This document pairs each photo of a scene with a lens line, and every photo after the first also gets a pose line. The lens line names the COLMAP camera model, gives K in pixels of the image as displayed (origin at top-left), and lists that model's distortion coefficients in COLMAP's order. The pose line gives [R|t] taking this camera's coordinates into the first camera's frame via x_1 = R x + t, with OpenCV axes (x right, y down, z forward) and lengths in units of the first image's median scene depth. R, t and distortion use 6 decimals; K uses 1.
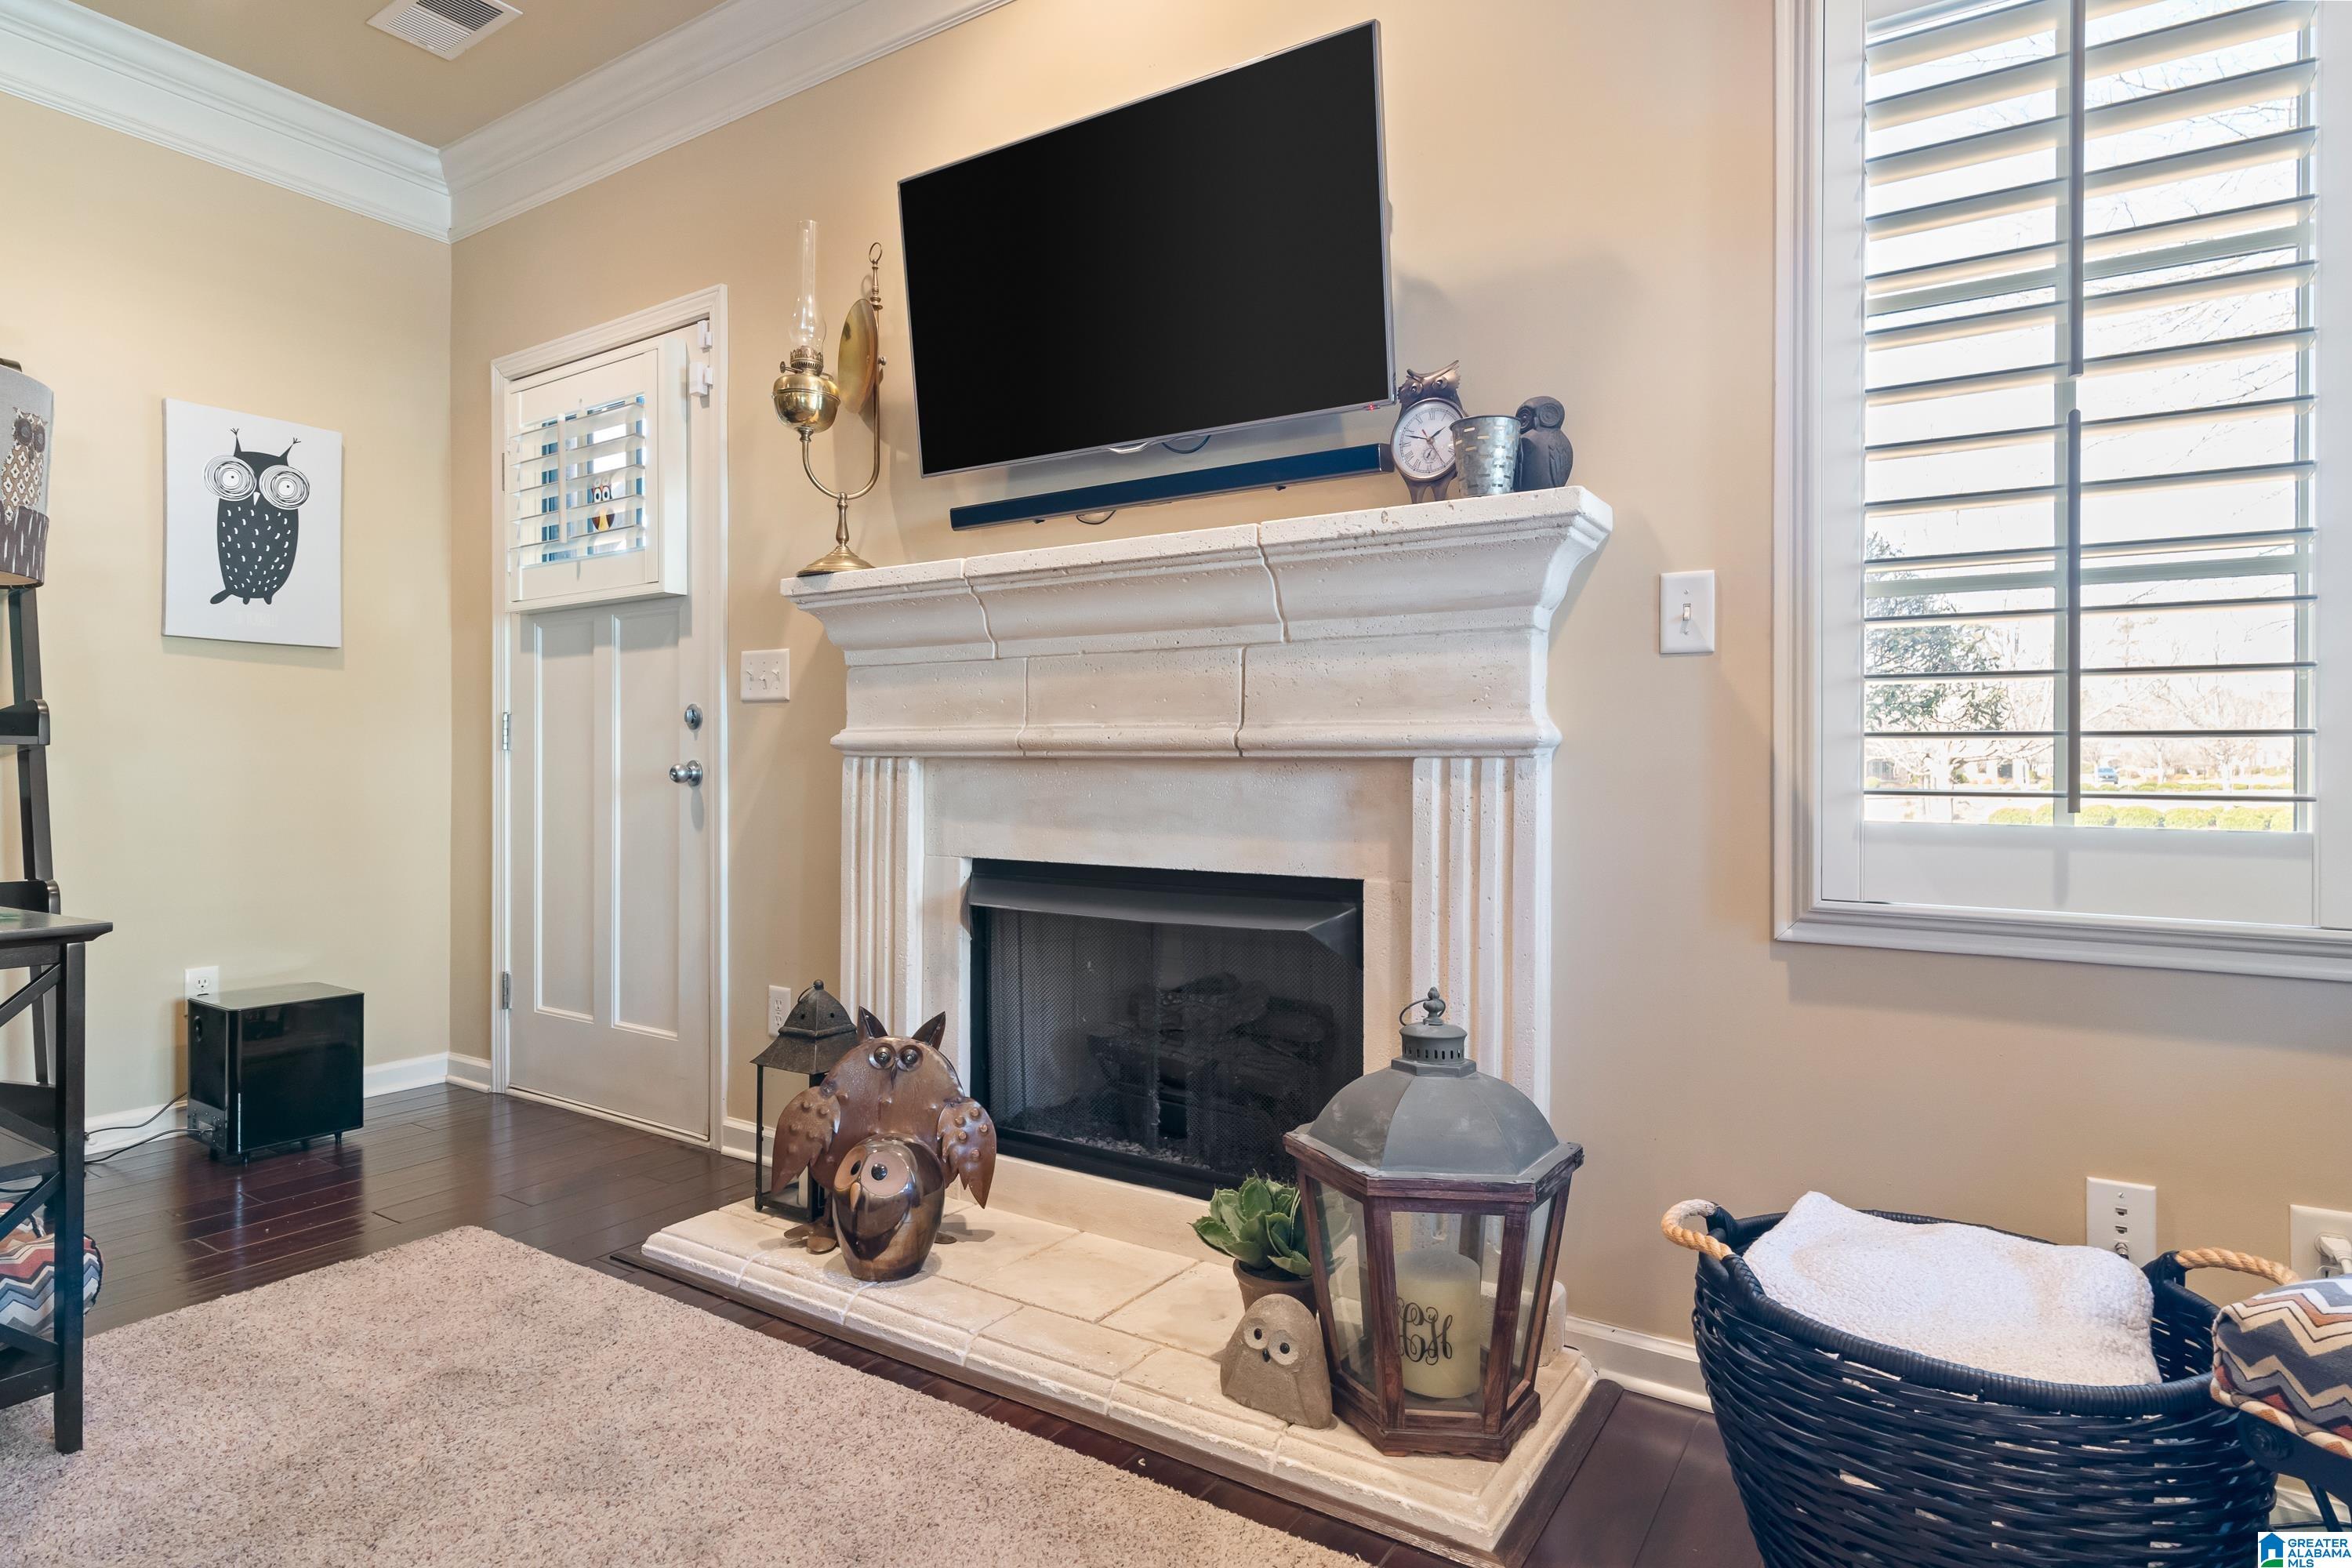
lens RADIAL K [[1232.6, 0, 1176.0], [0, 1232.6, 784.0], [0, 0, 1]] dist [-0.002573, -0.000170]
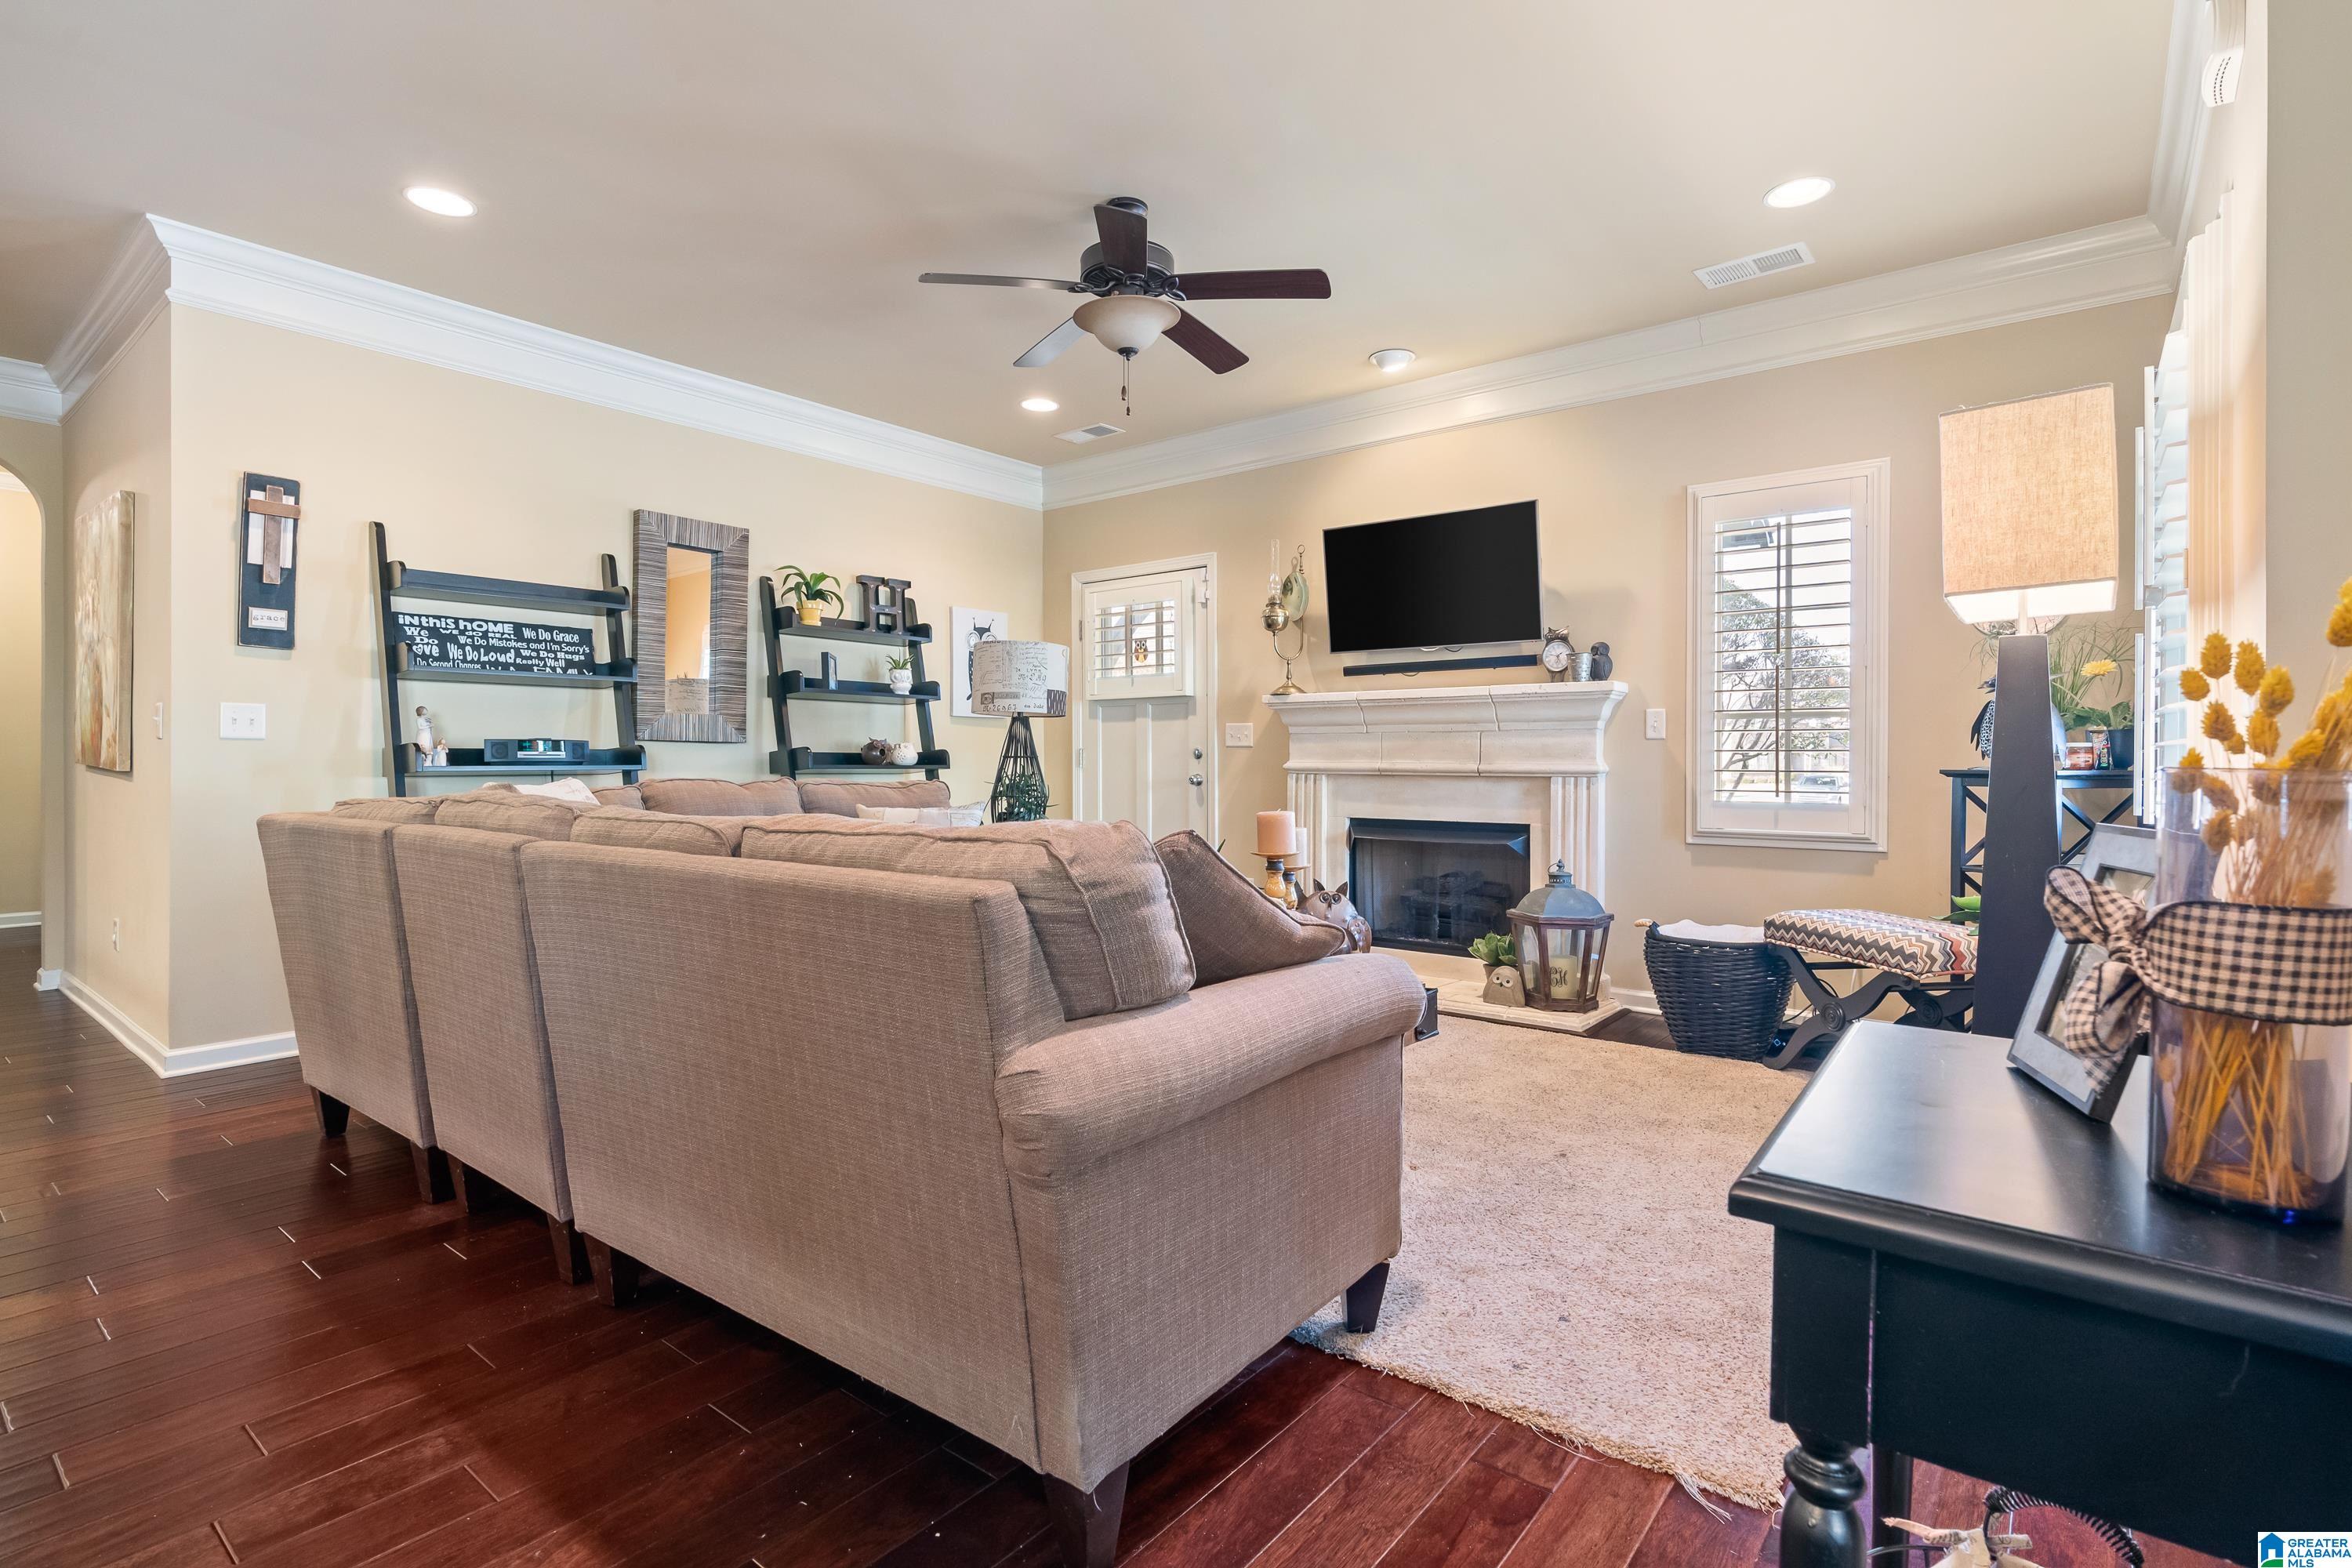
lens RADIAL K [[1126.3, 0, 1176.0], [0, 1126.3, 784.0], [0, 0, 1]] dist [-0.000936, 0.000307]
pose [[0.993999, -0.002680, -0.109352, -0.287343], [0.003741, 0.999948, 0.009494, -0.027004], [0.109321, -0.009846, 0.993958, -1.246367]]
